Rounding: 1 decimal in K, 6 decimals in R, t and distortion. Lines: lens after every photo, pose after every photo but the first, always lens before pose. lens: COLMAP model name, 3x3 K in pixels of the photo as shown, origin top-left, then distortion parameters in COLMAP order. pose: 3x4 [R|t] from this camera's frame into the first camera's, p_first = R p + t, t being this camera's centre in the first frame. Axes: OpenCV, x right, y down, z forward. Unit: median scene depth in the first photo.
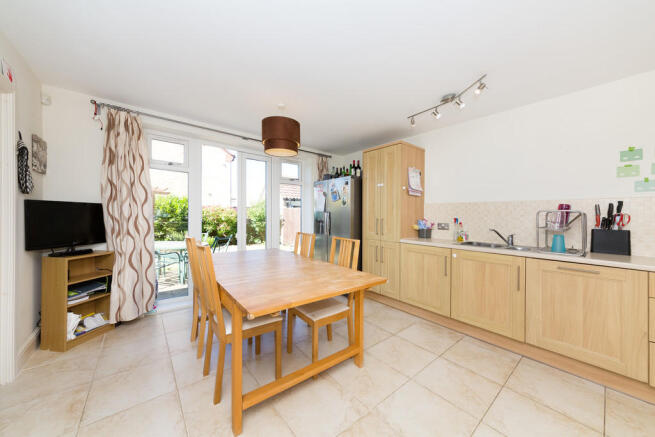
lens RADIAL K [[232.0, 0, 327.5], [0, 232.0, 218.5], [0, 0, 1]] dist [0.000241, 0.000048]
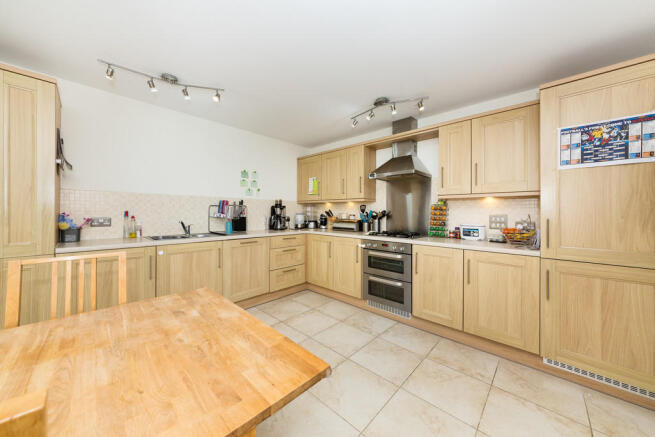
lens RADIAL K [[229.2, 0, 326.2], [0, 229.2, 209.5], [0, 0, 1]] dist [-0.000101, -0.000009]
pose [[-0.124459, -0.008079, 0.992192, -0.406783], [0.004307, 0.999953, 0.008683, -0.013112], [-0.992215, 0.005354, -0.124419, 0.468864]]
